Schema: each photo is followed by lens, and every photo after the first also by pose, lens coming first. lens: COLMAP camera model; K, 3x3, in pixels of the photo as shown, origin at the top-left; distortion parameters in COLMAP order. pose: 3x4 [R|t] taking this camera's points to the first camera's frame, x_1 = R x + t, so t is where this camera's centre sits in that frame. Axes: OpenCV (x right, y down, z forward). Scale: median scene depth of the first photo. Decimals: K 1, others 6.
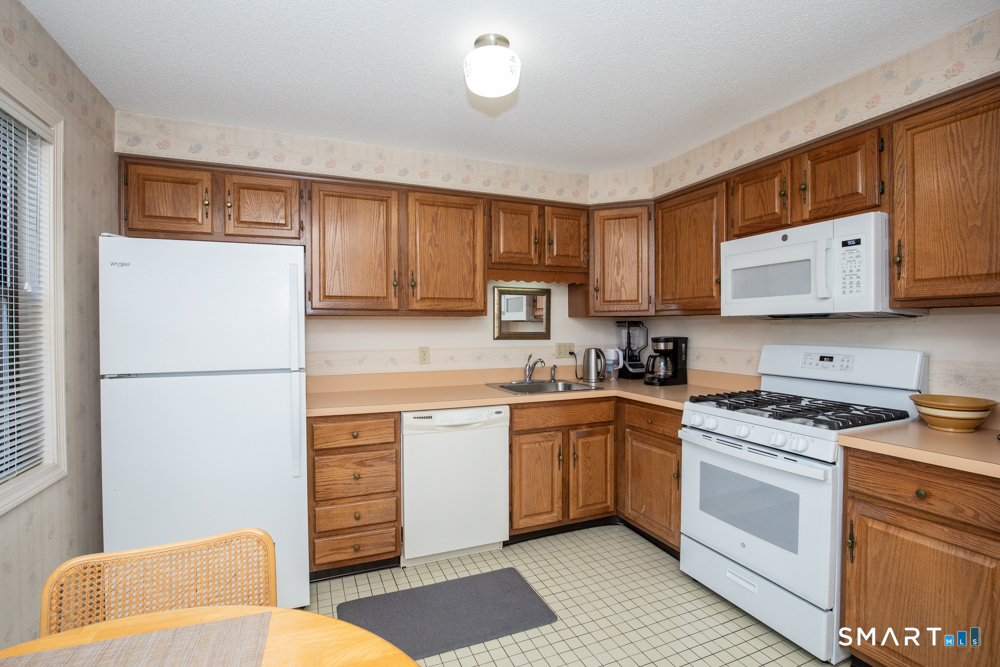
lens RADIAL K [[459.5, 0, 496.9], [0, 459.5, 333.4], [0, 0, 1]] dist [-0.037377, 0.008380]
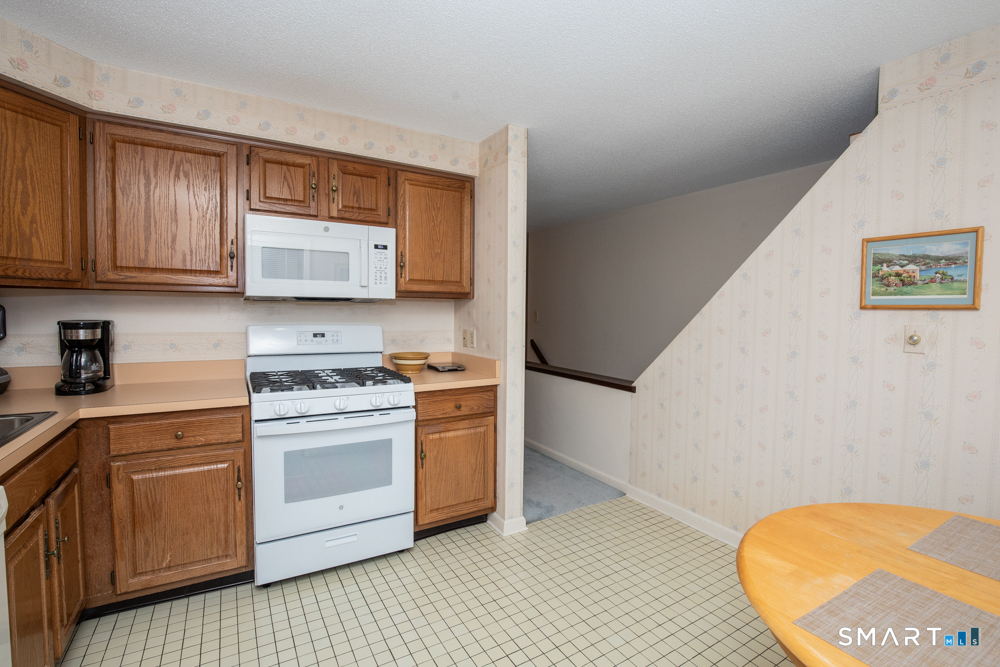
lens RADIAL K [[459.5, 0, 496.9], [0, 459.5, 333.4], [0, 0, 1]] dist [-0.037377, 0.008380]
pose [[-0.136891, -0.044745, 0.989575, -0.480390], [0.003411, 0.998952, 0.045641, -0.002243], [-0.990580, 0.009623, -0.136595, 0.637503]]
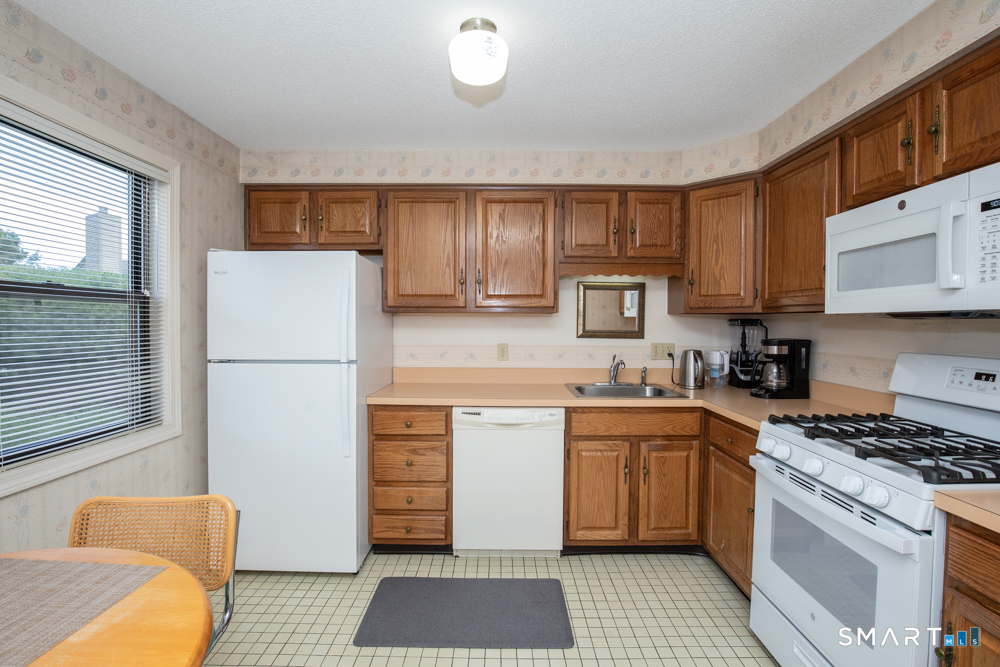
lens RADIAL K [[452.3, 0, 500.0], [0, 452.3, 333.5], [0, 0, 1]] dist [-0.036664, 0.005966]
pose [[0.924769, 0.017817, -0.380111, 0.273453], [-0.013477, 0.999810, 0.014077, -0.008288], [0.380290, -0.007895, 0.924834, 0.100978]]
